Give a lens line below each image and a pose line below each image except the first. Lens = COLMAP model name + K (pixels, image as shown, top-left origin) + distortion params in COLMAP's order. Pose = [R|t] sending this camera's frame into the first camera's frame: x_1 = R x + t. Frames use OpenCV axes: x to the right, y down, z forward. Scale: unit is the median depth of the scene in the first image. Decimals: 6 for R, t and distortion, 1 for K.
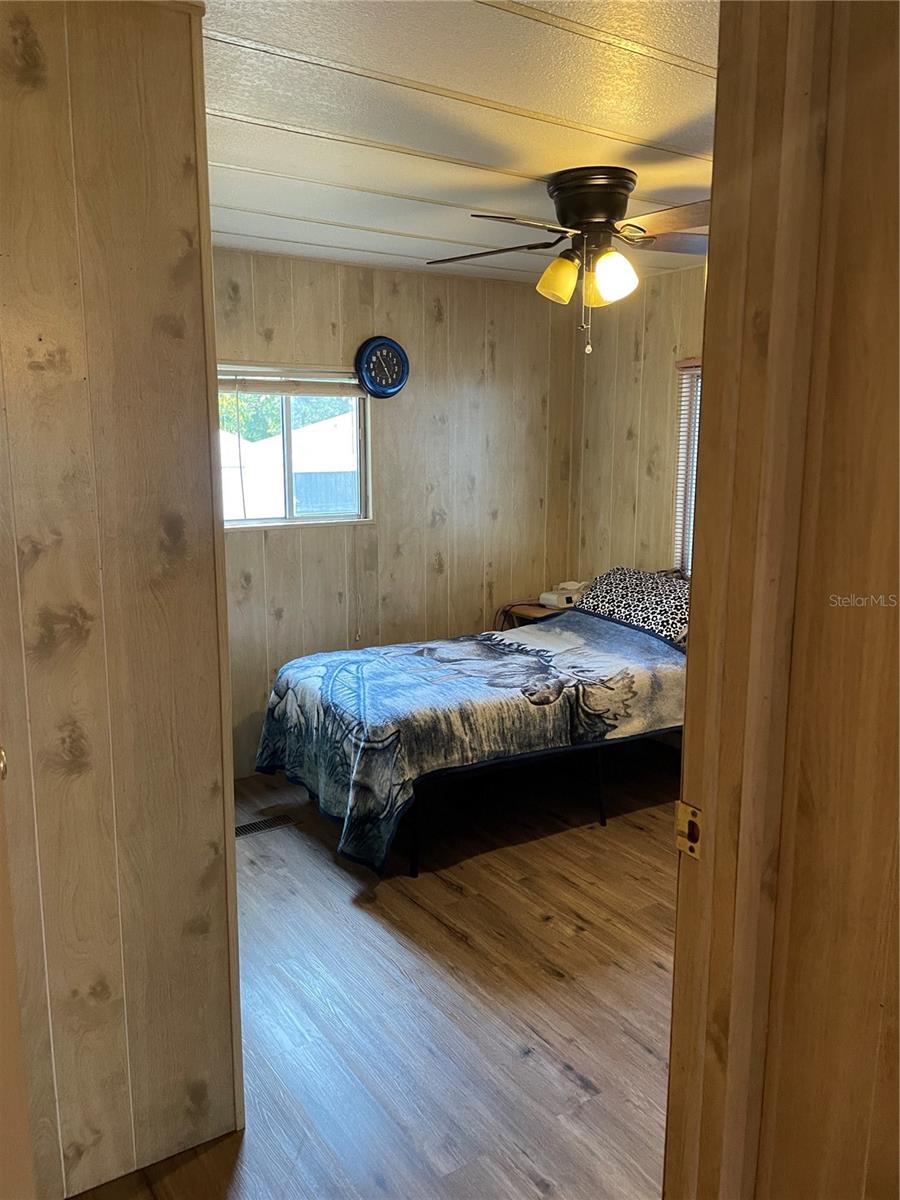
lens RADIAL K [[915.9, 0, 449.1], [0, 915.9, 601.1], [0, 0, 1]] dist [0.006562, 0.002203]
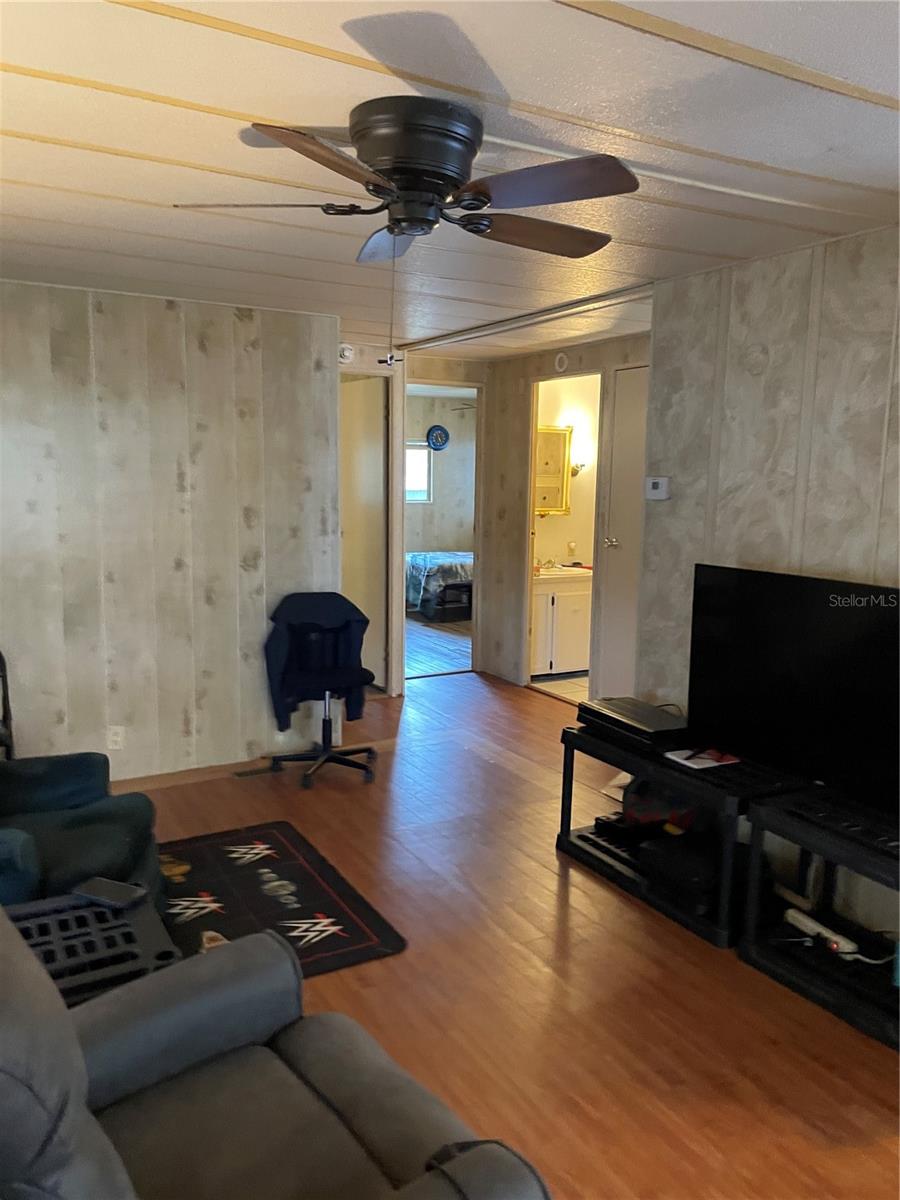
lens RADIAL K [[915.9, 0, 450.5], [0, 915.9, 600.5], [0, 0, 1]] dist [0.006562, 0.002203]
pose [[0.997383, 0.024202, -0.068133, 0.136343], [-0.025995, 0.999336, -0.025547, 0.234831], [0.067469, 0.027251, 0.997349, -1.404037]]
